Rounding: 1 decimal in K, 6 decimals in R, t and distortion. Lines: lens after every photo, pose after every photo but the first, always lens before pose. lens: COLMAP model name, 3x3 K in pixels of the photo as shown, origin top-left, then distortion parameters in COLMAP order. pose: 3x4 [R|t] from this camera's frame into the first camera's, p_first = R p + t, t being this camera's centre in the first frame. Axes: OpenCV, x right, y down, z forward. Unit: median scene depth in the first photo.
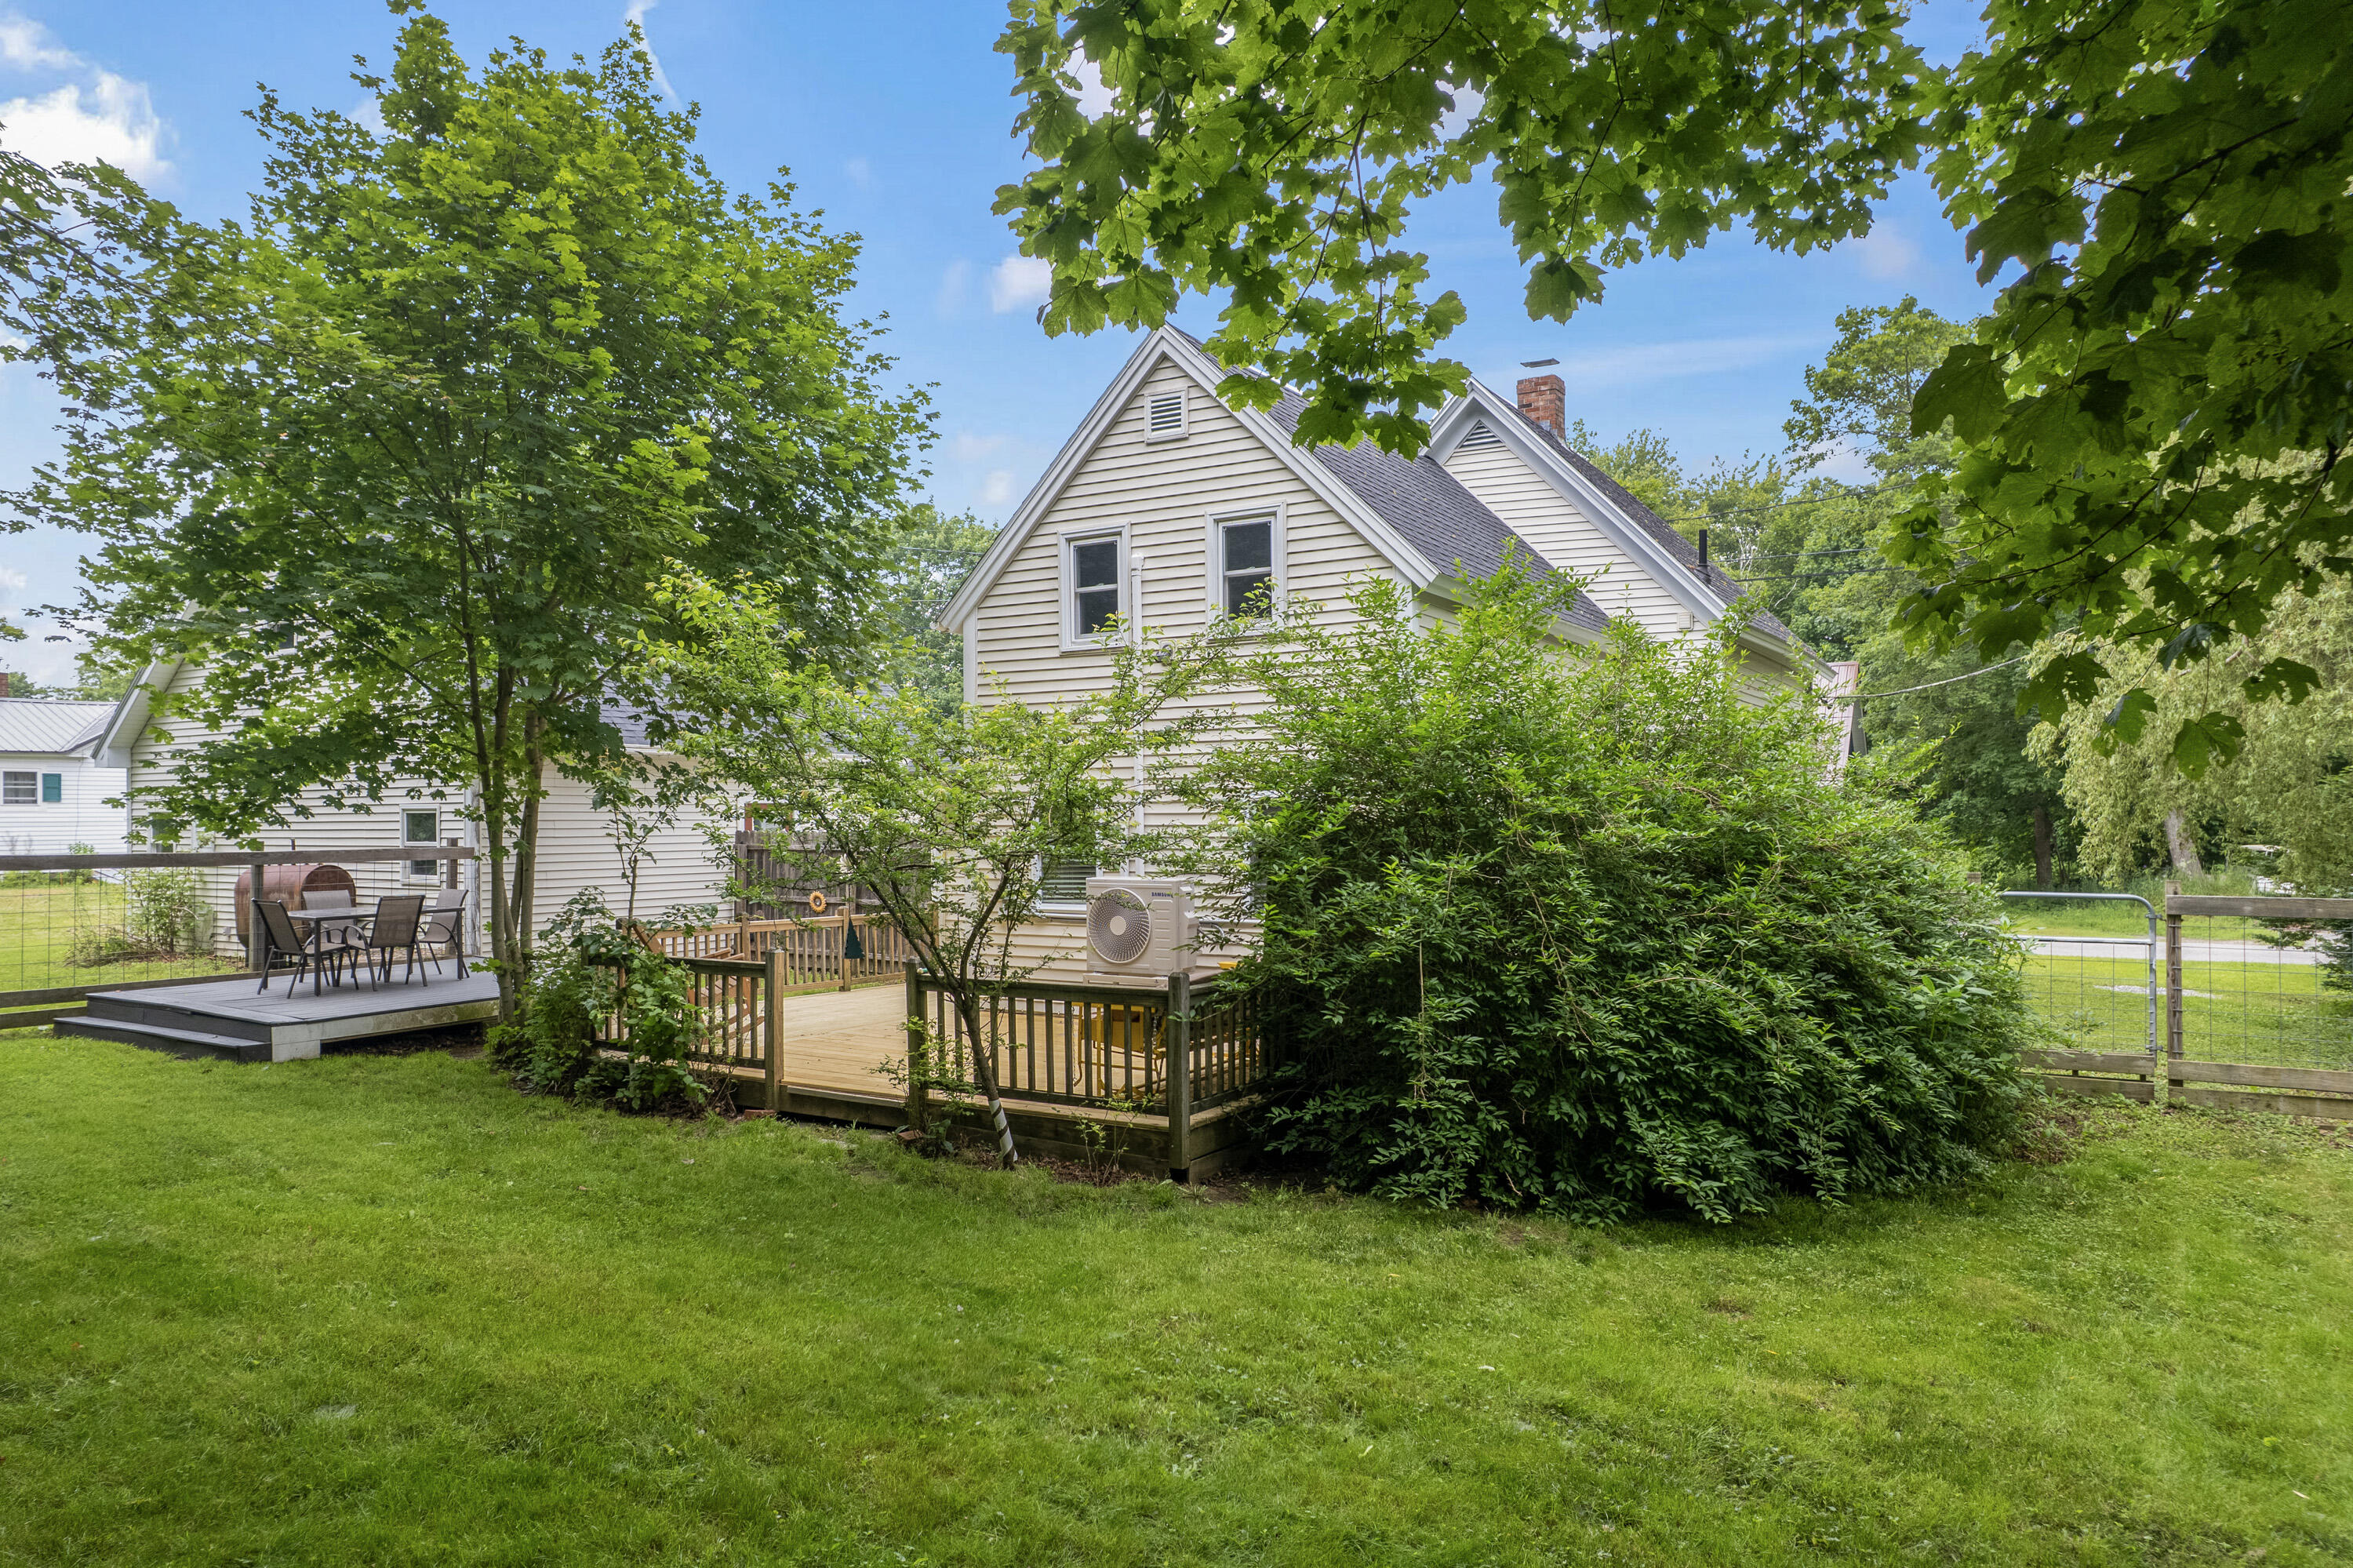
lens RADIAL K [[1507.5, 0, 1185.3], [0, 1507.5, 836.0], [0, 0, 1]] dist [-0.058249, 0.050765]
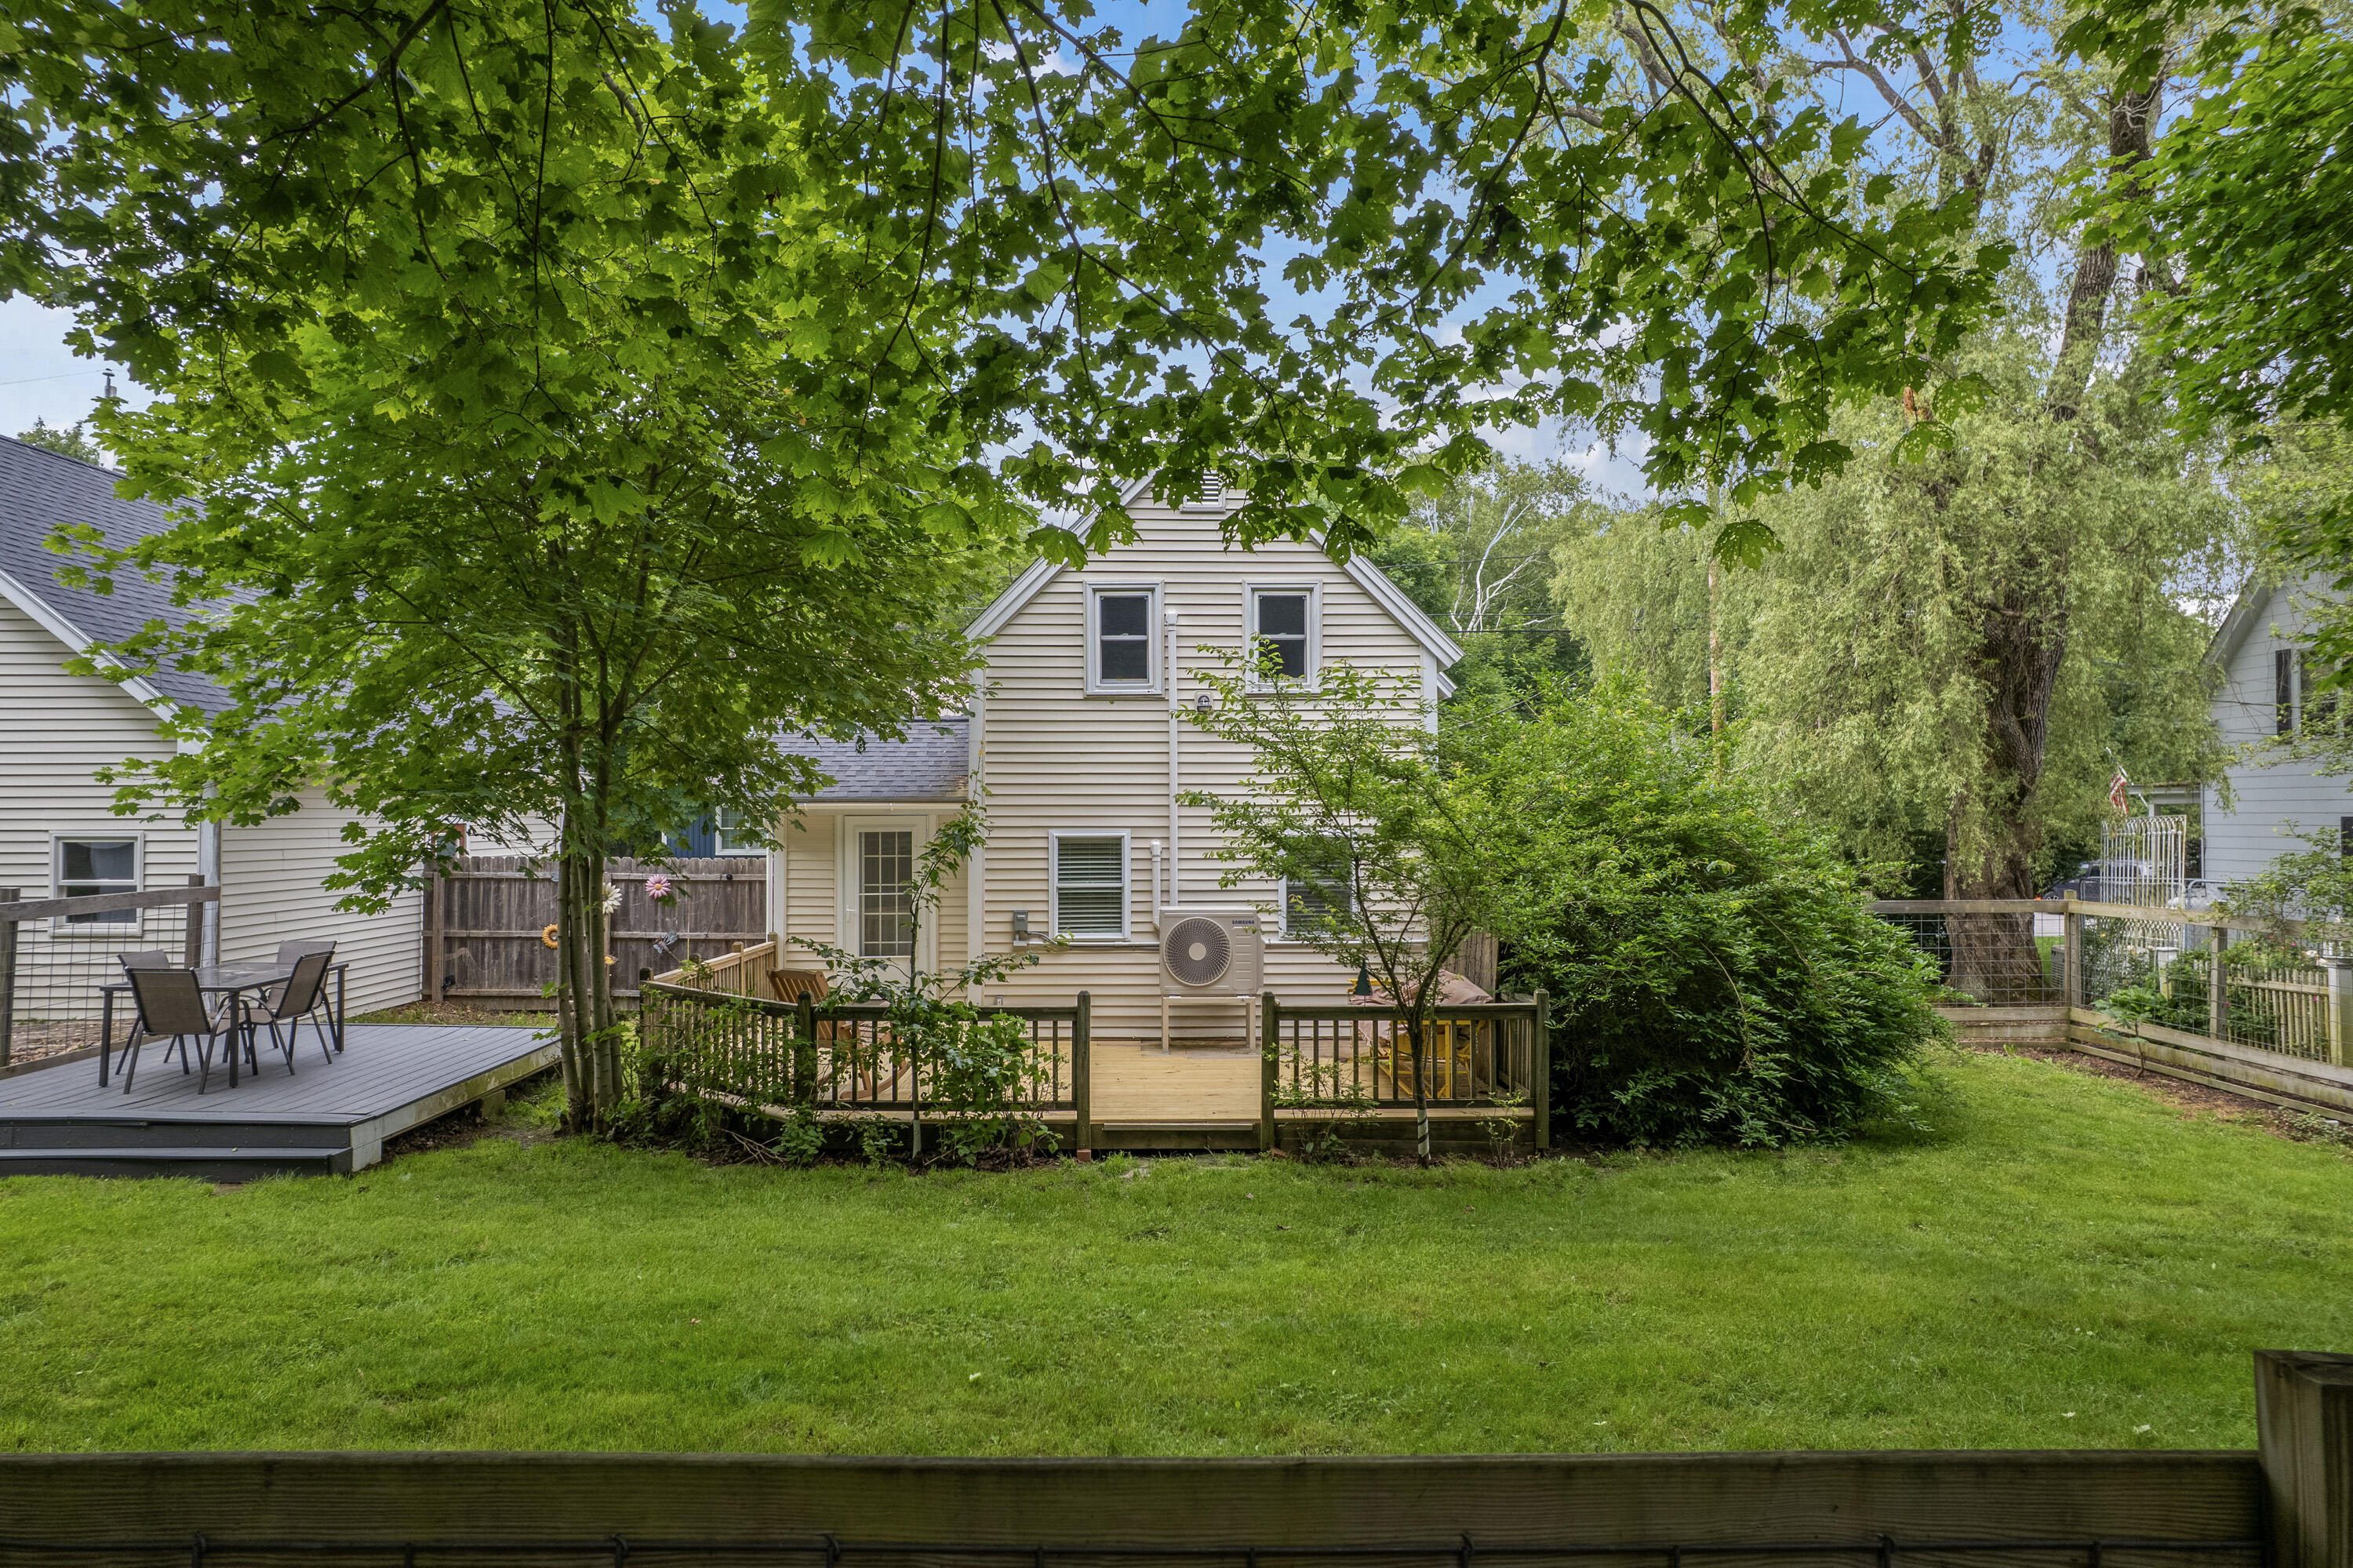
lens RADIAL K [[1507.5, 0, 1180.5], [0, 1507.5, 785.8], [0, 0, 1]] dist [-0.058249, 0.050765]
pose [[0.842228, 0.013735, 0.538947, -0.625660], [0.001896, 0.999594, -0.028437, -0.029135], [-0.539118, 0.024973, 0.841860, 0.076736]]
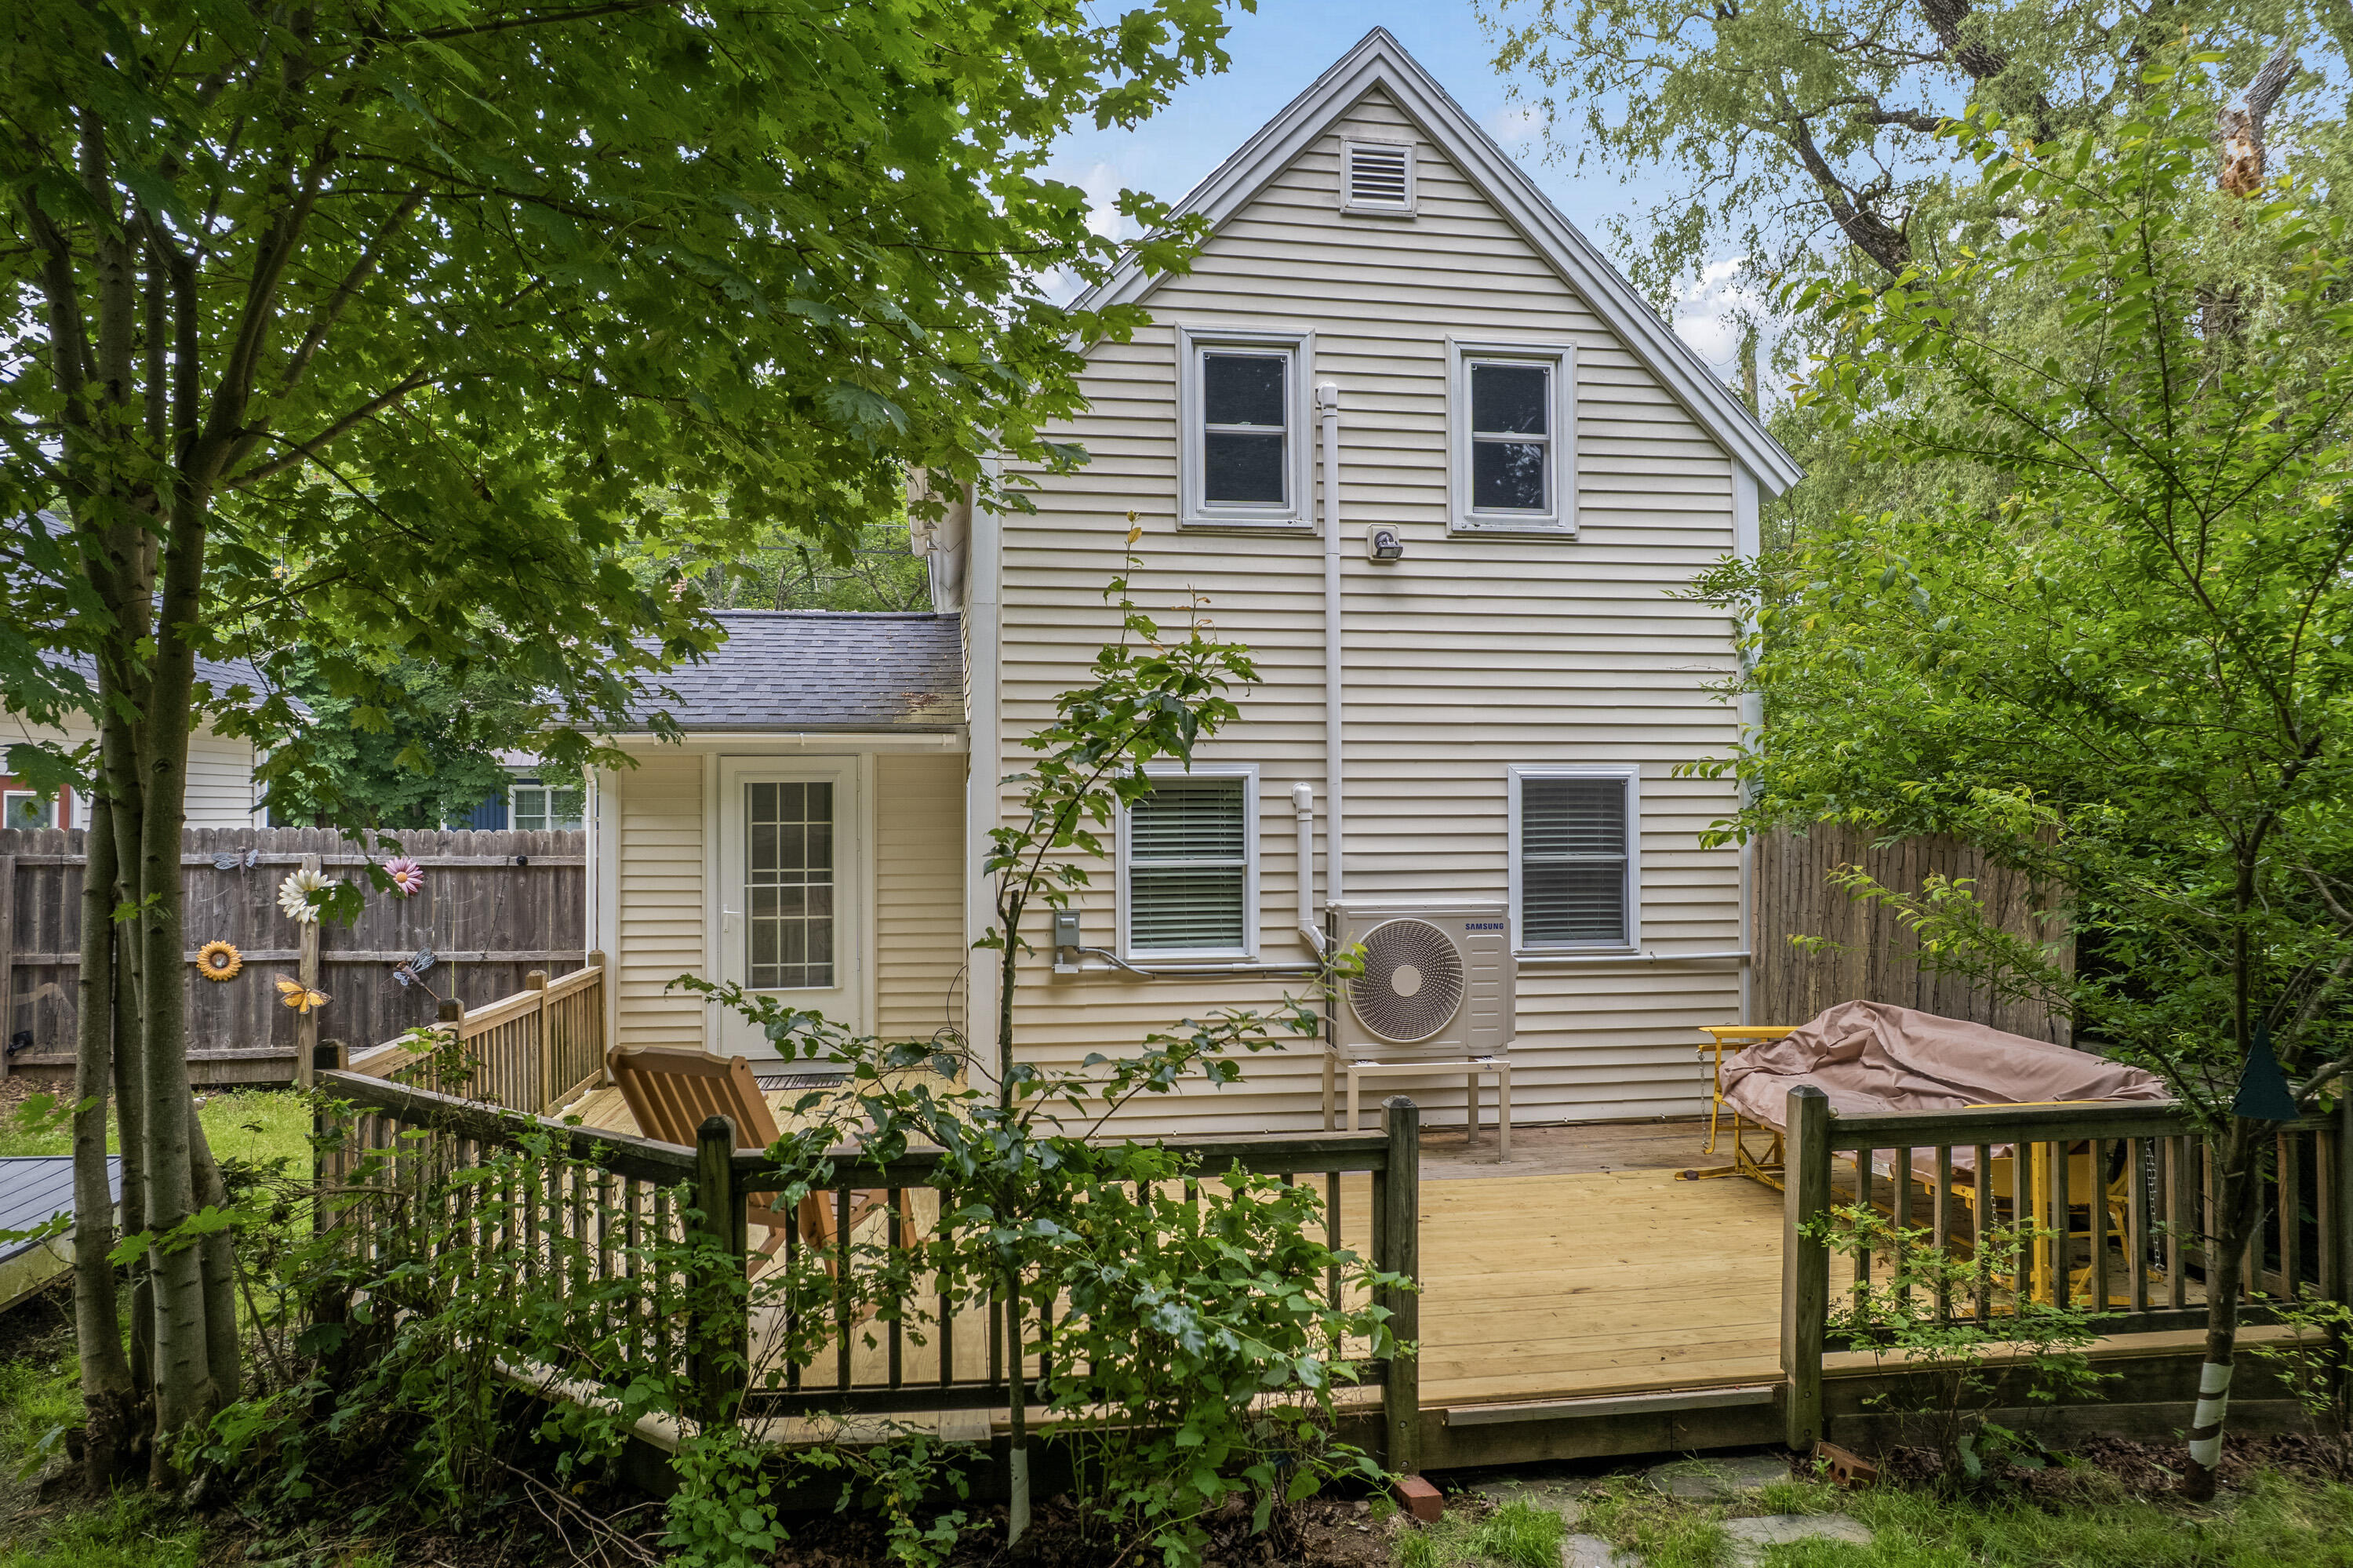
lens RADIAL K [[1507.5, 0, 1178.9], [0, 1507.5, 786.0], [0, 0, 1]] dist [-0.058249, 0.050765]
pose [[0.772474, 0.015090, 0.634867, -0.482467], [0.004442, 0.999565, -0.029164, -0.001458], [-0.635030, 0.025349, 0.772071, 0.568546]]
